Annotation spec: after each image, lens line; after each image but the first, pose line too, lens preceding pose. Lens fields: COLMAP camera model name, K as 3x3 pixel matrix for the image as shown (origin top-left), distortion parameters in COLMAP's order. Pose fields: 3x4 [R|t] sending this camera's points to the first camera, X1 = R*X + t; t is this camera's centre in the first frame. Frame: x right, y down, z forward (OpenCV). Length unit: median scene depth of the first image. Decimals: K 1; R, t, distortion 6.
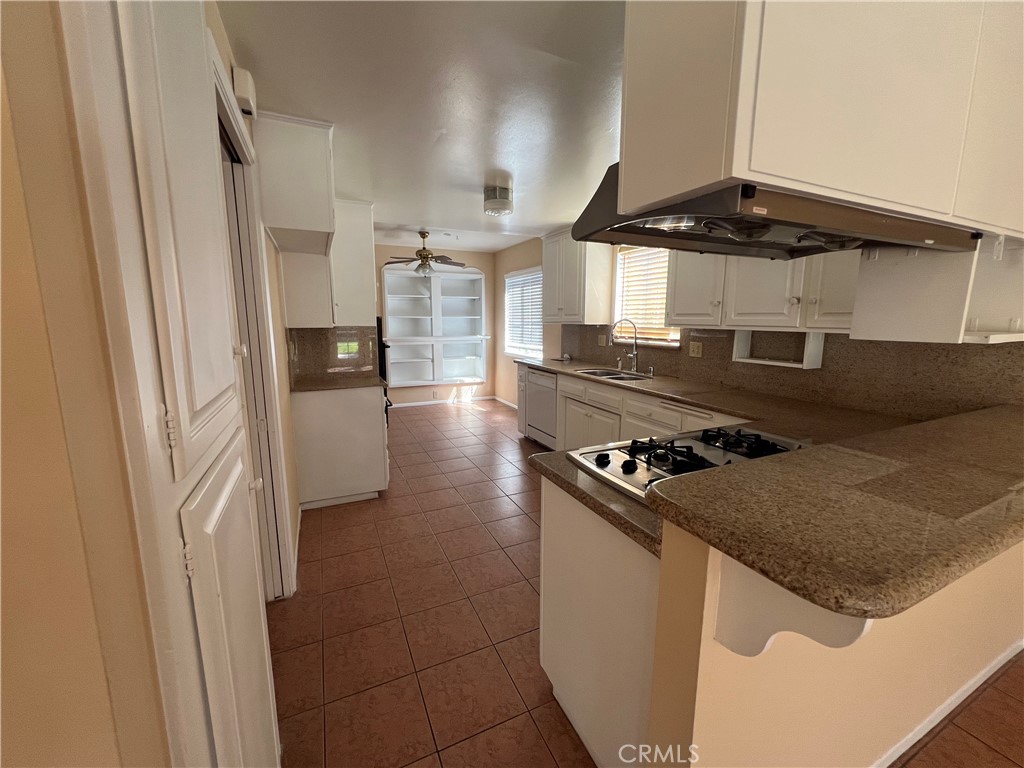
lens RADIAL K [[412.5, 0, 512.0], [0, 412.5, 387.7], [0, 0, 1]] dist [-0.011667, -0.000152]
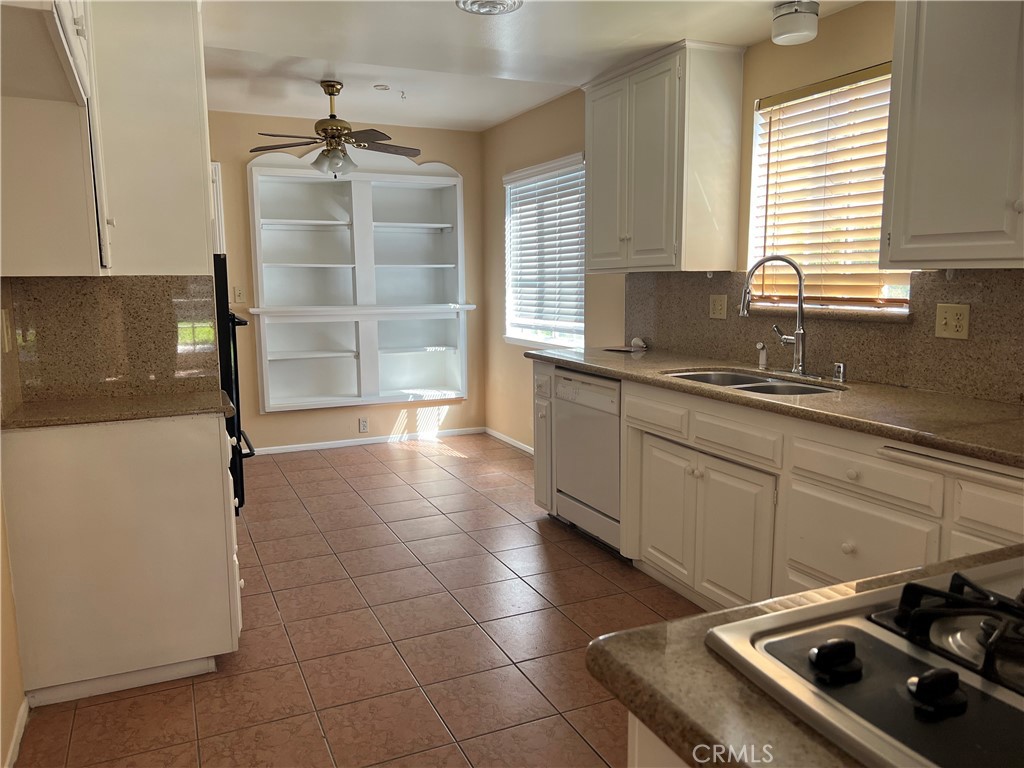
lens RADIAL K [[768.9, 0, 511.1], [0, 768.9, 383.2], [0, 0, 1]] dist [0.003225, 0.000327]
pose [[0.999915, -0.008957, -0.009502, -0.003251], [0.008670, 0.999517, -0.029844, -0.005294], [0.009764, 0.029759, 0.999509, 0.122481]]
